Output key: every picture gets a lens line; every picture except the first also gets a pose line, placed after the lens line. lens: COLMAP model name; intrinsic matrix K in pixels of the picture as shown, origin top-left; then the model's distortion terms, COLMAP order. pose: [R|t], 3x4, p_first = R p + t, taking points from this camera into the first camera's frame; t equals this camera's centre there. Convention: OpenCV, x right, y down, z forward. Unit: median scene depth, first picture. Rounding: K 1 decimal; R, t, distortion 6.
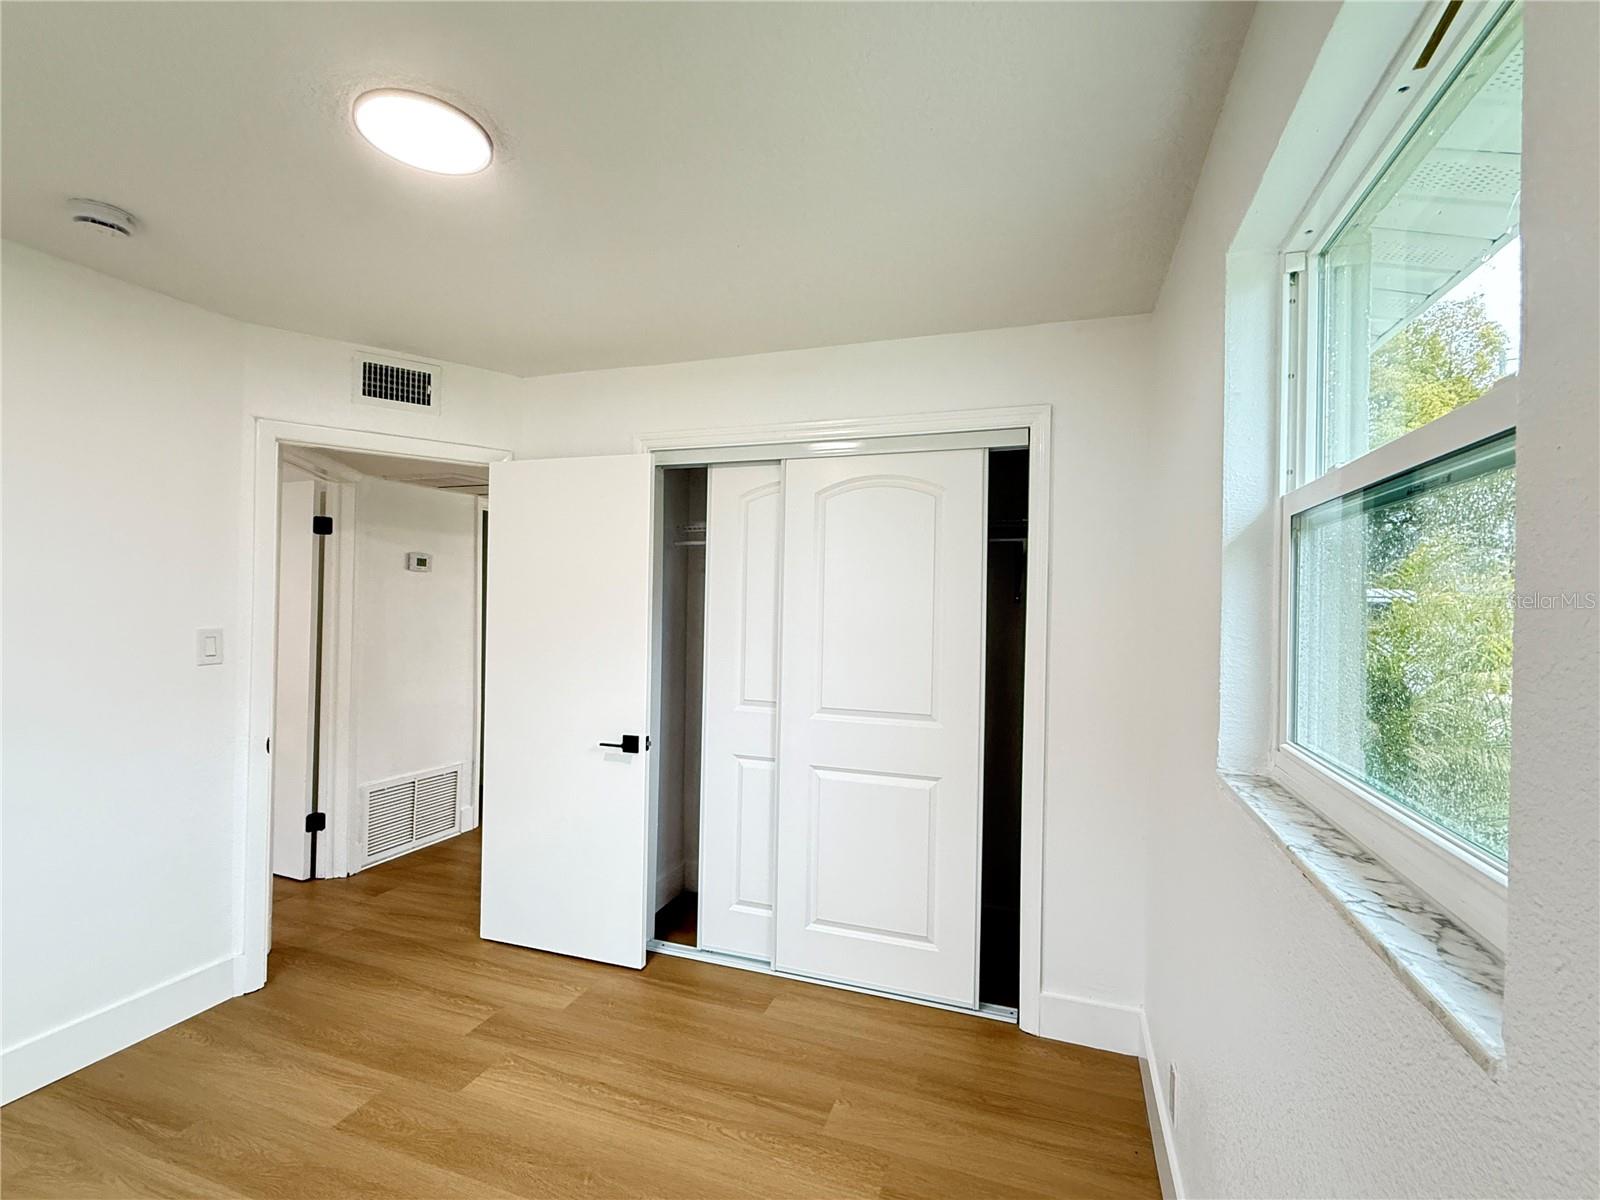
lens RADIAL K [[733.8, 0, 791.3], [0, 733.8, 601.4], [0, 0, 1]] dist [-0.004801, -0.000205]
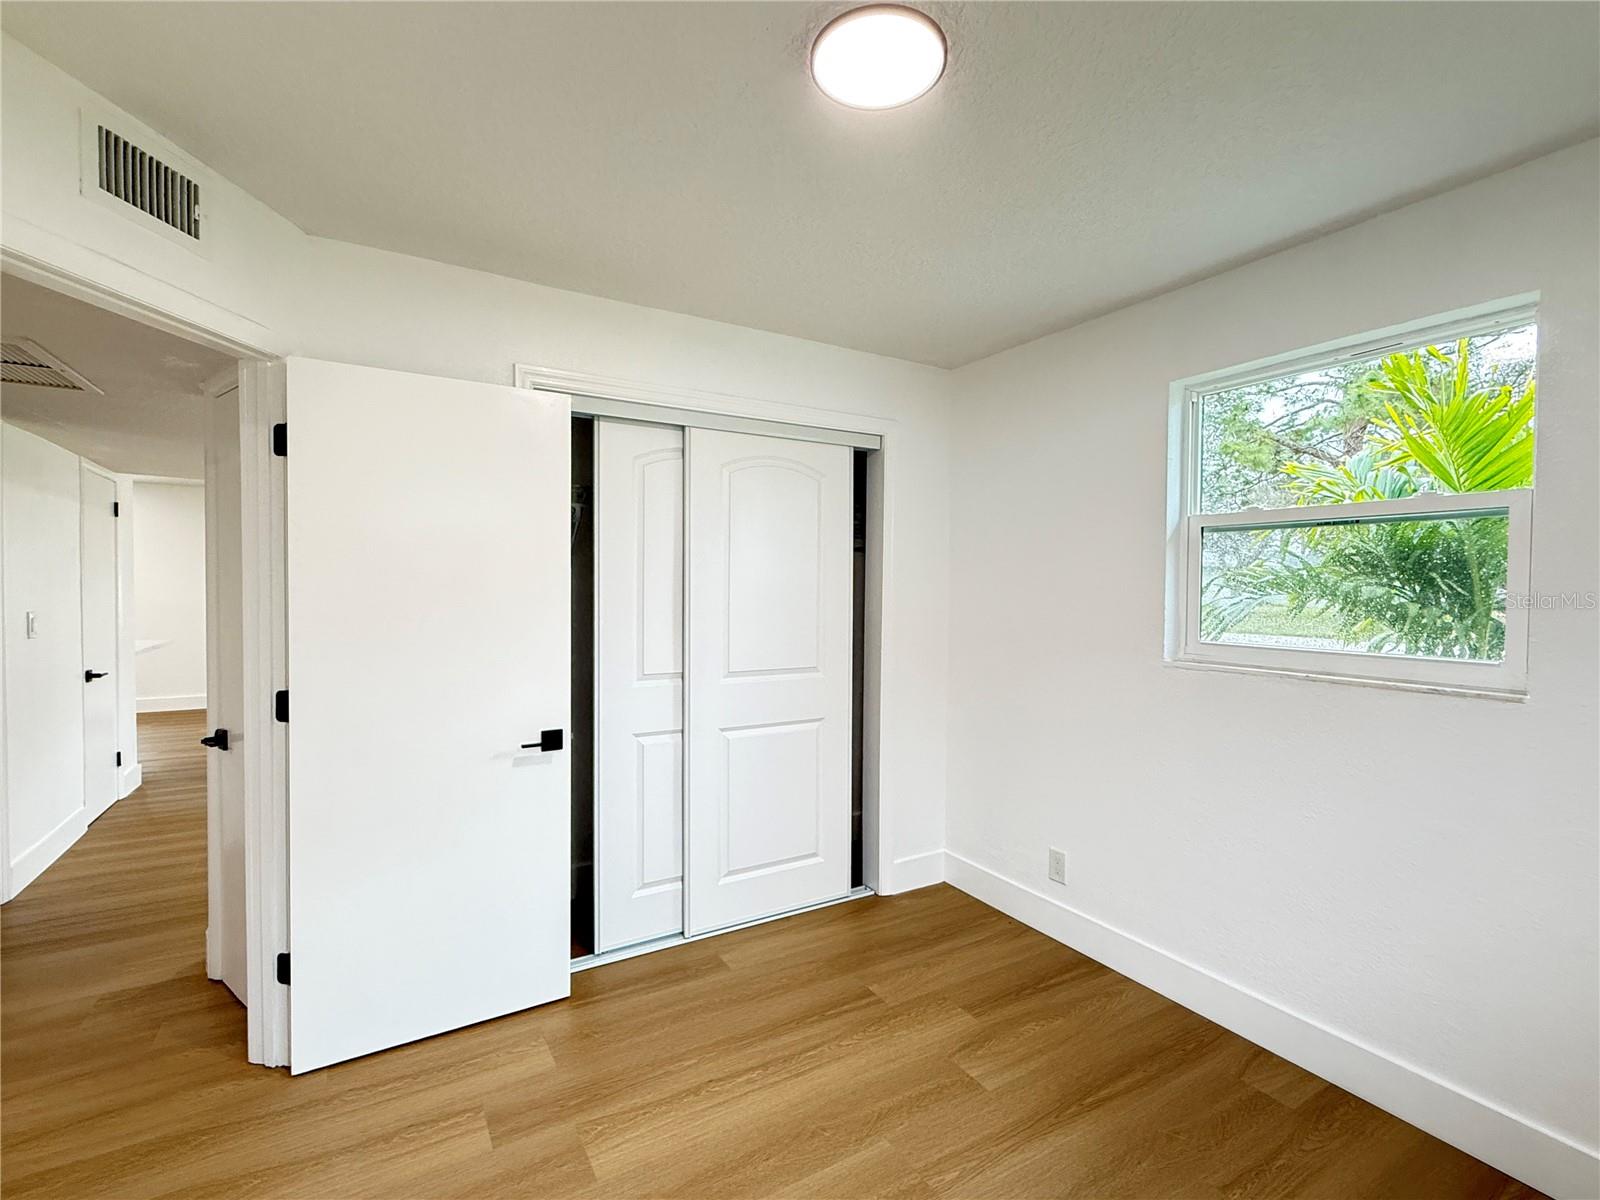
lens RADIAL K [[733.8, 0, 805.9], [0, 733.8, 604.5], [0, 0, 1]] dist [-0.004801, -0.000205]
pose [[0.632025, -0.032993, 0.774245, -0.733721], [0.001622, 0.999147, 0.041253, 0.005267], [-0.774946, -0.024817, 0.631540, 0.267438]]
